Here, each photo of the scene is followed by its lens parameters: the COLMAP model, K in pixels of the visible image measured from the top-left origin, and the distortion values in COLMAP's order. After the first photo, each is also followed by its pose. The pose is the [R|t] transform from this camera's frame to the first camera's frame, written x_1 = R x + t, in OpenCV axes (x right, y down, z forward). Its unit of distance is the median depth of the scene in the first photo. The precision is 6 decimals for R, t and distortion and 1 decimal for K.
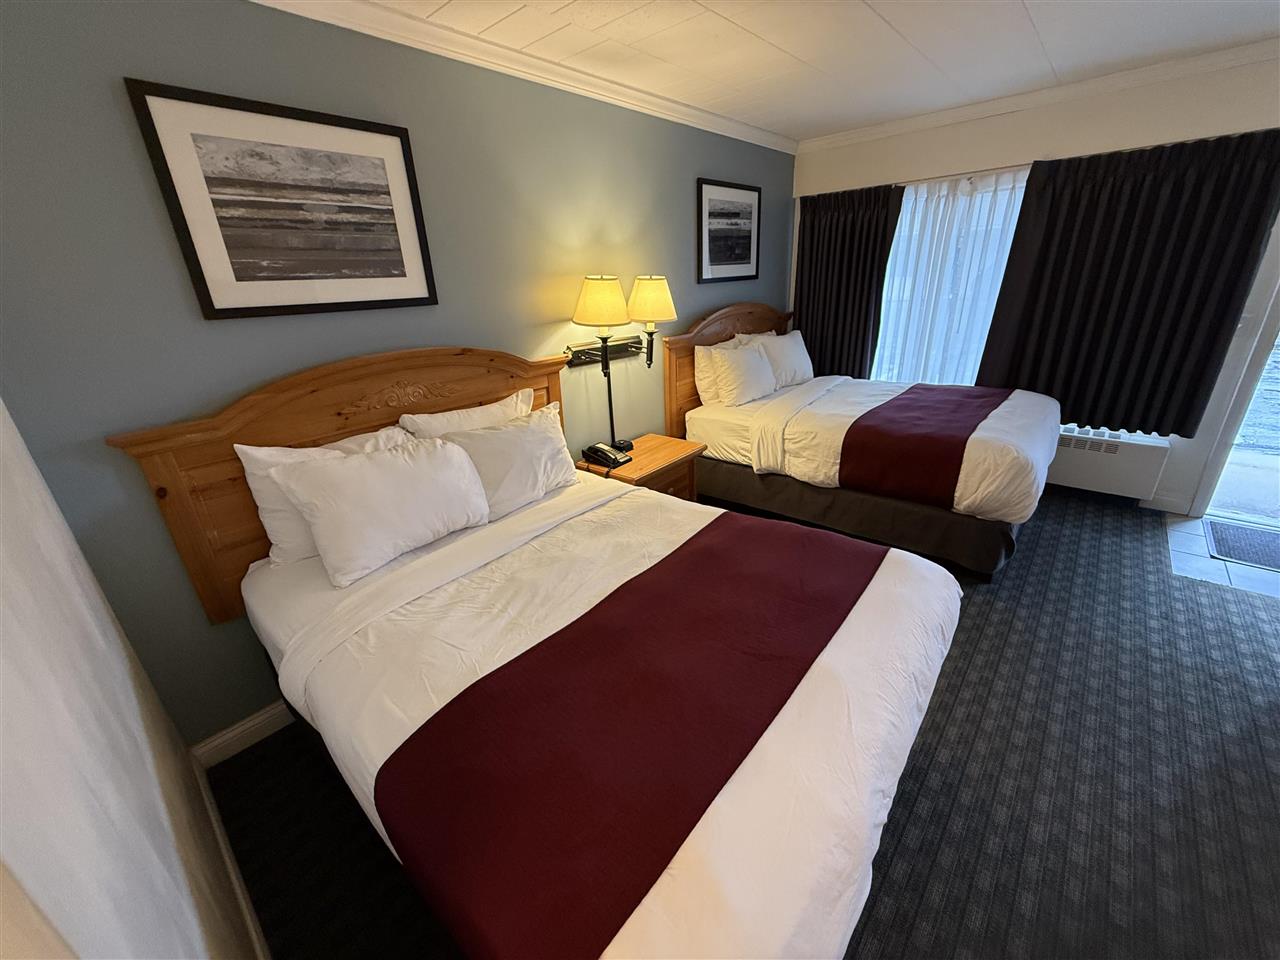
lens RADIAL K [[509.6, 0, 636.2], [0, 509.6, 480.6], [0, 0, 1]] dist [0.001599, -0.000551]
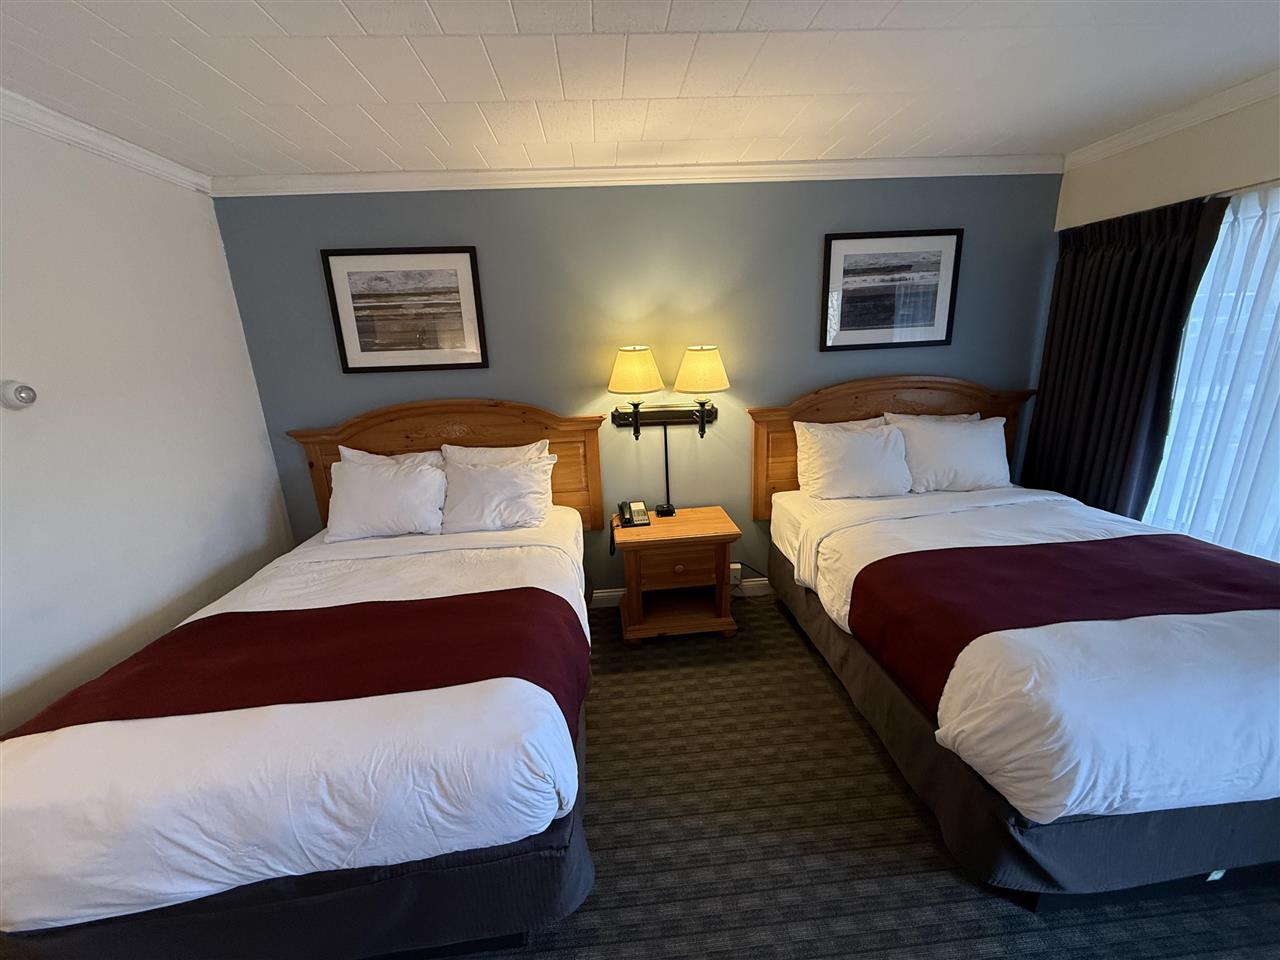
lens RADIAL K [[509.6, 0, 636.2], [0, 509.6, 480.6], [0, 0, 1]] dist [0.001599, -0.000551]
pose [[0.716257, 0.202854, -0.667702, 0.812492], [-0.251199, 0.967625, 0.024508, -0.186502], [0.651057, 0.150172, 0.744025, 0.300660]]
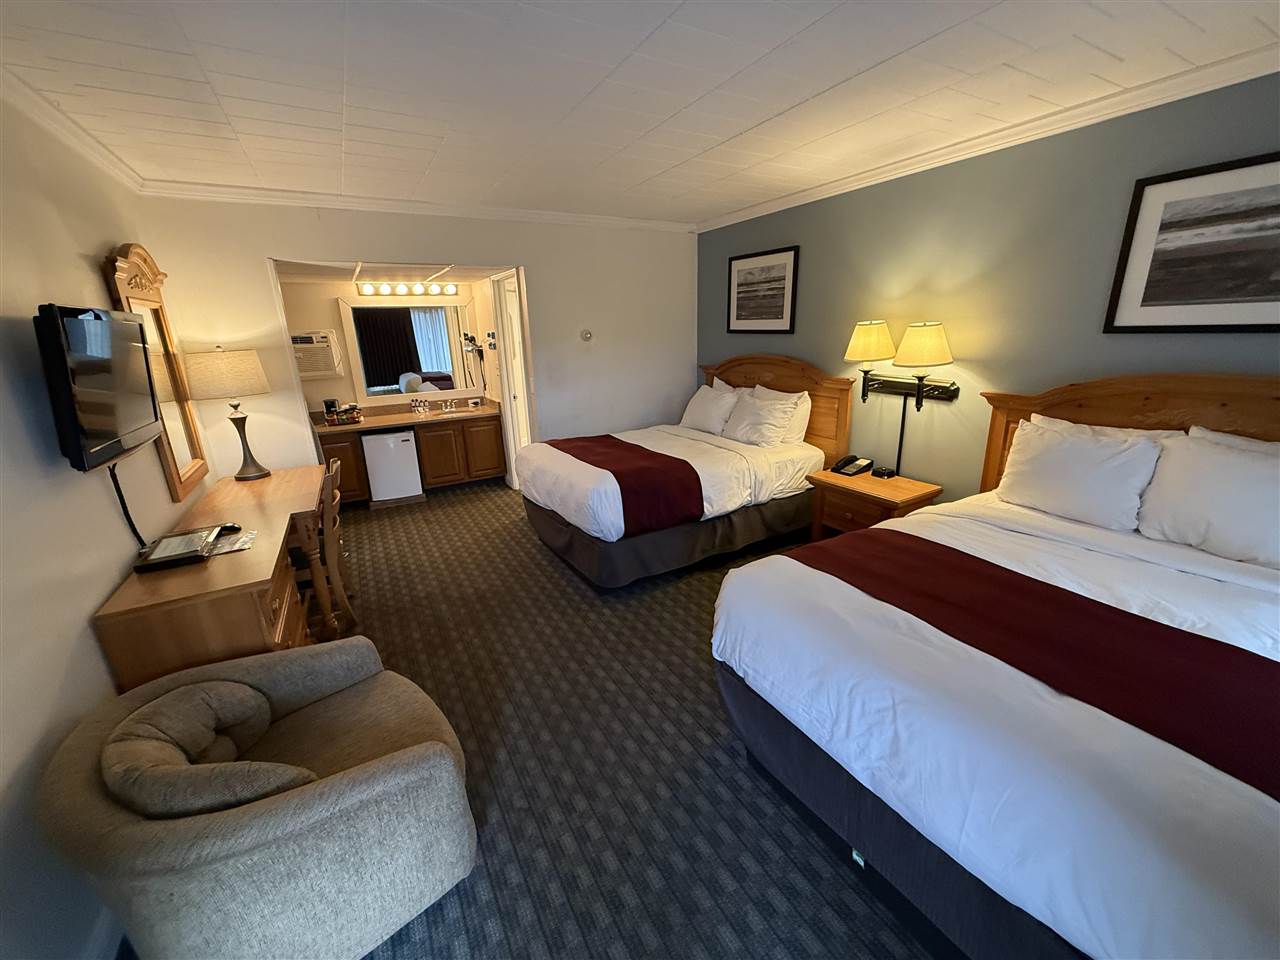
lens RADIAL K [[509.6, 0, 636.2], [0, 509.6, 480.6], [0, 0, 1]] dist [0.001599, -0.000551]
pose [[-0.318885, 0.336079, -0.886207, 1.554966], [-0.304729, 0.849022, 0.431628, -0.505569], [0.897470, 0.407692, -0.168327, 0.995252]]
